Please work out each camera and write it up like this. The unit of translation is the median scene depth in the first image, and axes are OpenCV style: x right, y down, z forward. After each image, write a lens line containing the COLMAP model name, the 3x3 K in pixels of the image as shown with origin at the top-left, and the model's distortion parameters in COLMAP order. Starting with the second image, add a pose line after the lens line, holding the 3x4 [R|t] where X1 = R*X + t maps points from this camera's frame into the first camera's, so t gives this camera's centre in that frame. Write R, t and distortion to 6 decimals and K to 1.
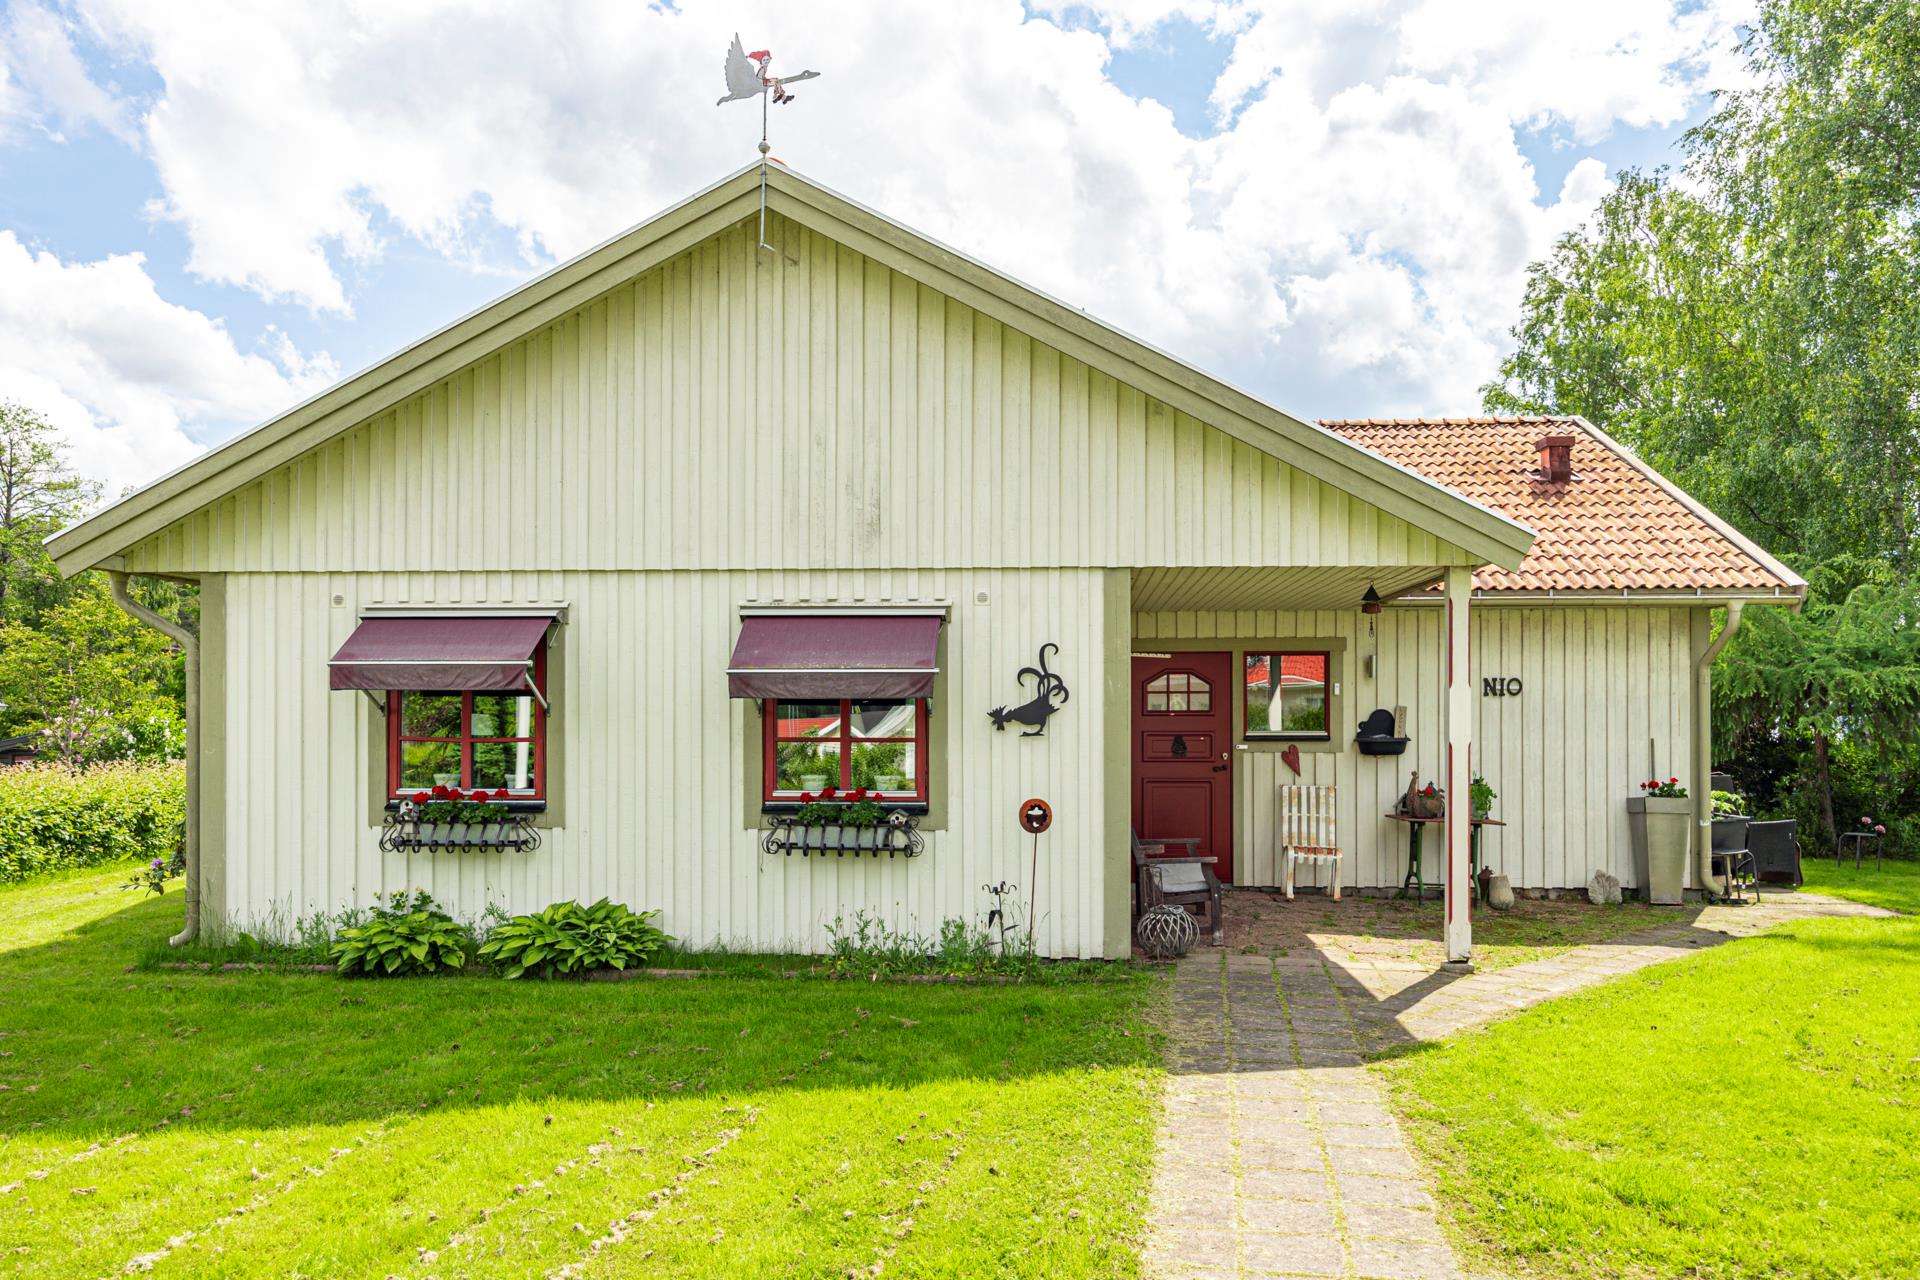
lens RADIAL K [[1398.0, 0, 960.2], [0, 1398.0, 713.4], [0, 0, 1]] dist [0.000474, 0.001659]
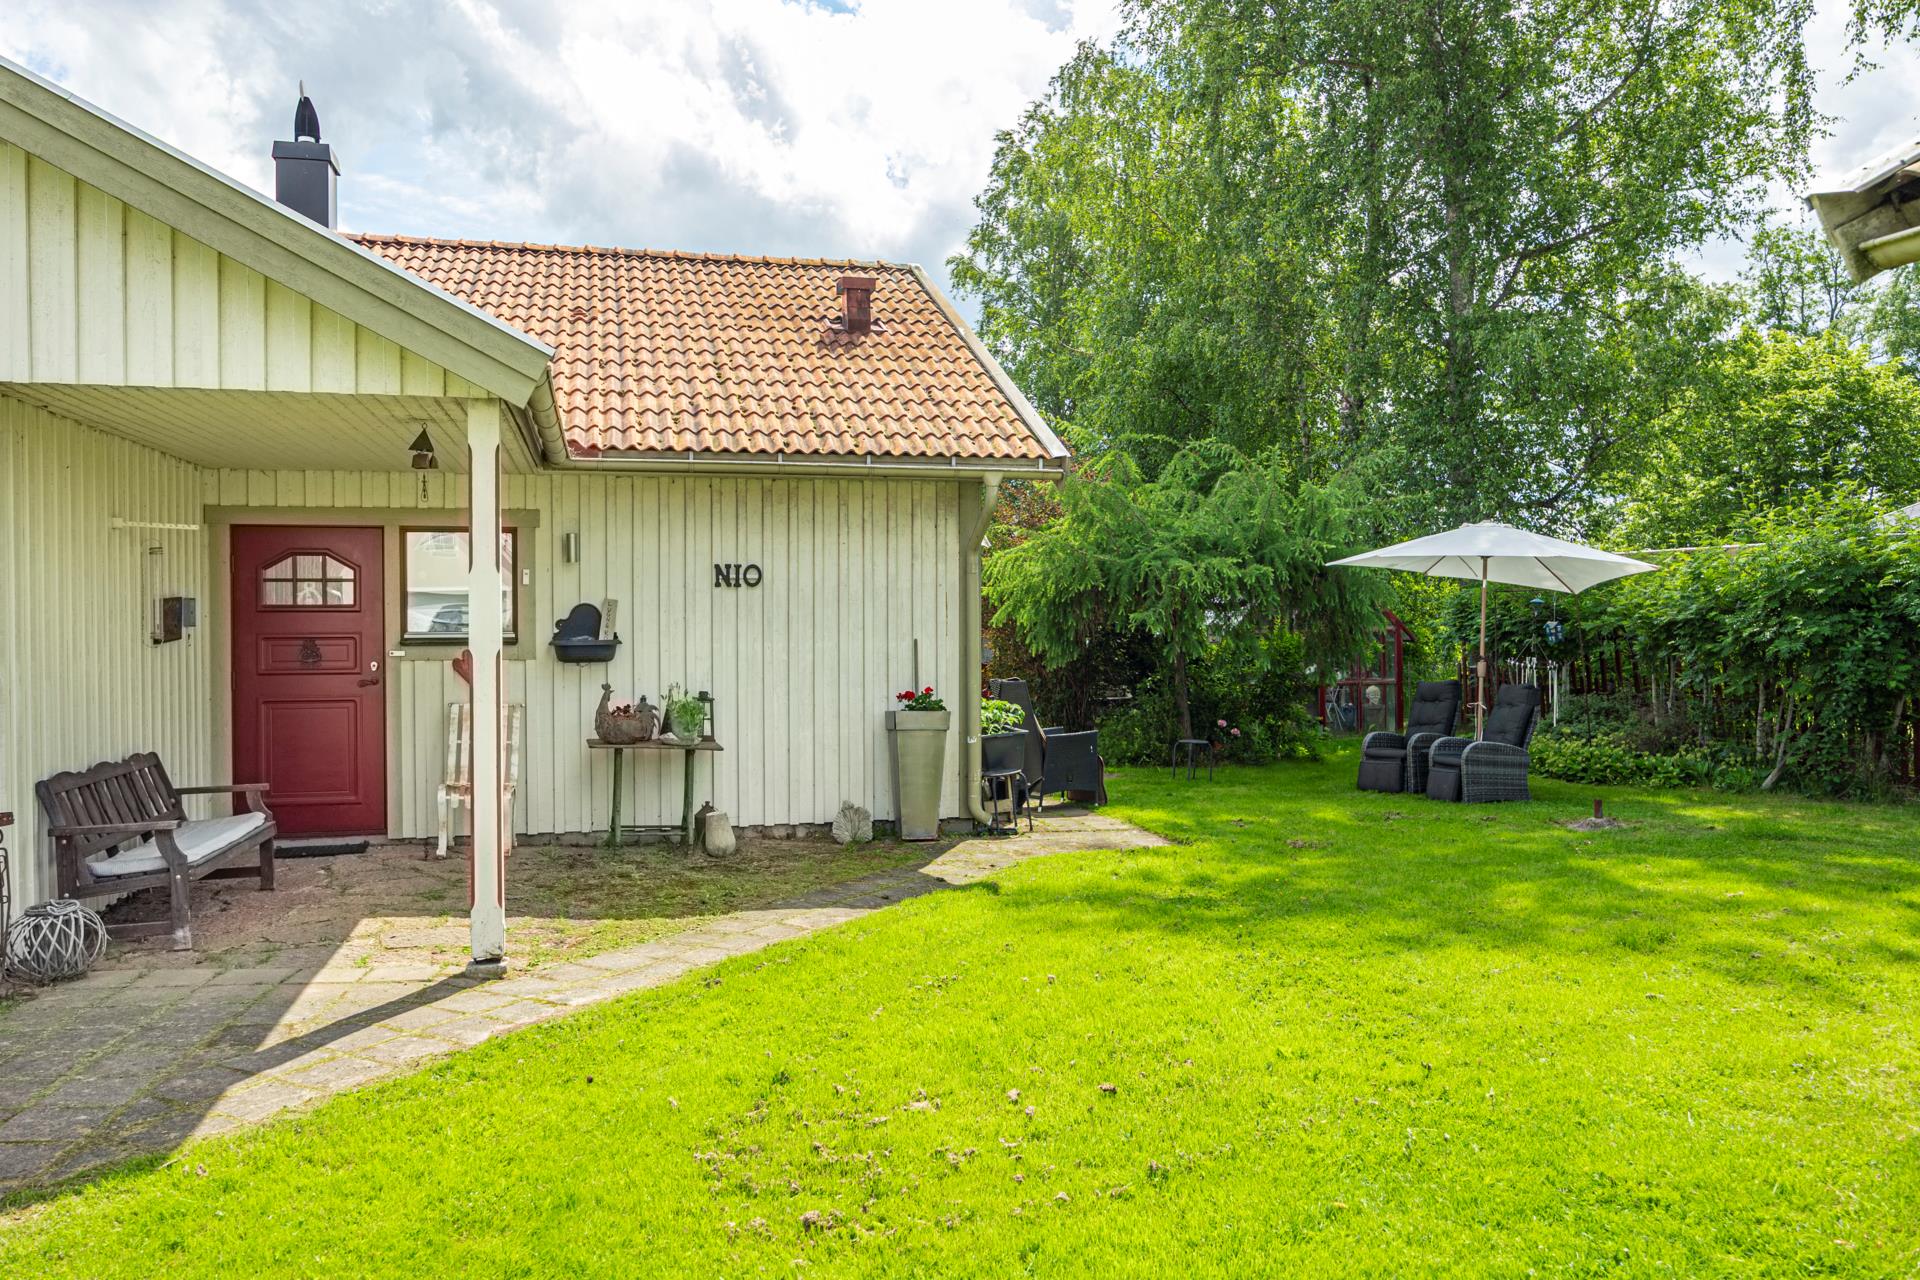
lens RADIAL K [[1469.3, 0, 960.0], [0, 1469.3, 640.0], [0, 0, 1]] dist [-0.006218, -0.006375]
pose [[0.955077, -0.005974, 0.296298, 0.258367], [-0.000596, 0.999756, 0.022079, -0.000838], [-0.296358, -0.021264, 0.954840, 0.159111]]
